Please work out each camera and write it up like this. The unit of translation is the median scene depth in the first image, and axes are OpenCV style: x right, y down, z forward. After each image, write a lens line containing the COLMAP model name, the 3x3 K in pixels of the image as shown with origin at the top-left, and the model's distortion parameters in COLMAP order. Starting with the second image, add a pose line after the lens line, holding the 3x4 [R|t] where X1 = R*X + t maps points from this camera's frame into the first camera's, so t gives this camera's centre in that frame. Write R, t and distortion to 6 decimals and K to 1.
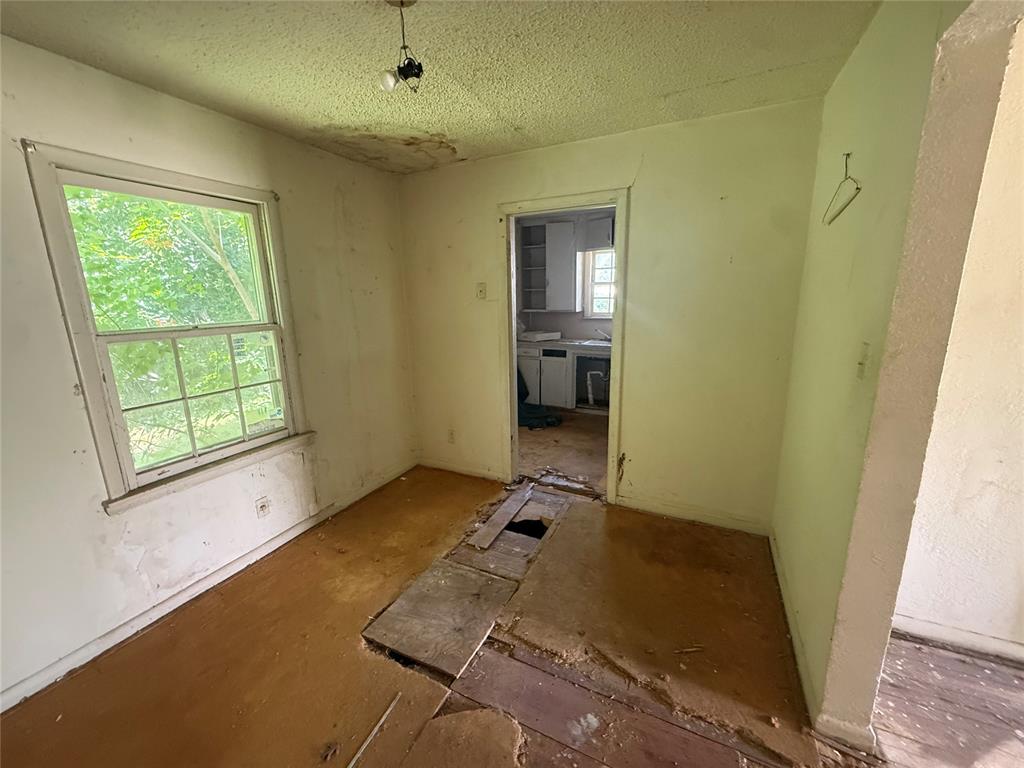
lens RADIAL K [[408.6, 0, 511.6], [0, 408.6, 383.6], [0, 0, 1]] dist [-0.002203, 0.000256]
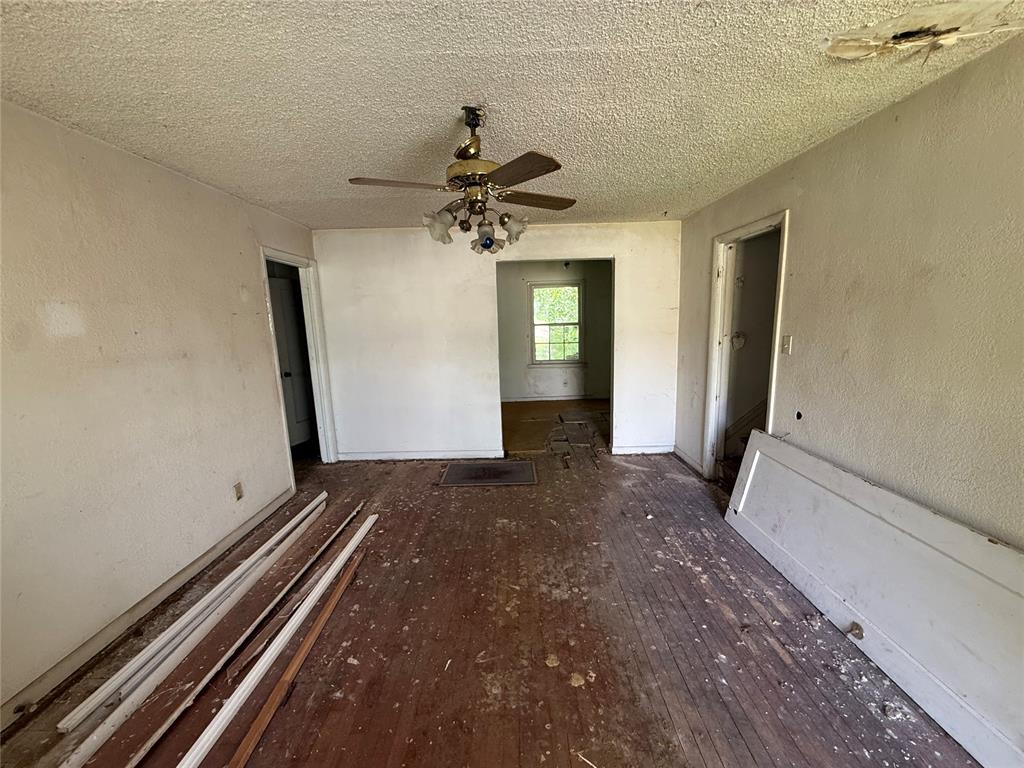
lens RADIAL K [[408.6, 0, 513.9], [0, 408.6, 385.4], [0, 0, 1]] dist [-0.002203, 0.000256]
pose [[0.432132, 0.157595, -0.887934, 2.146351], [-0.172403, 0.980889, 0.090190, 0.123801], [0.885178, 0.114108, 0.451043, -0.782783]]
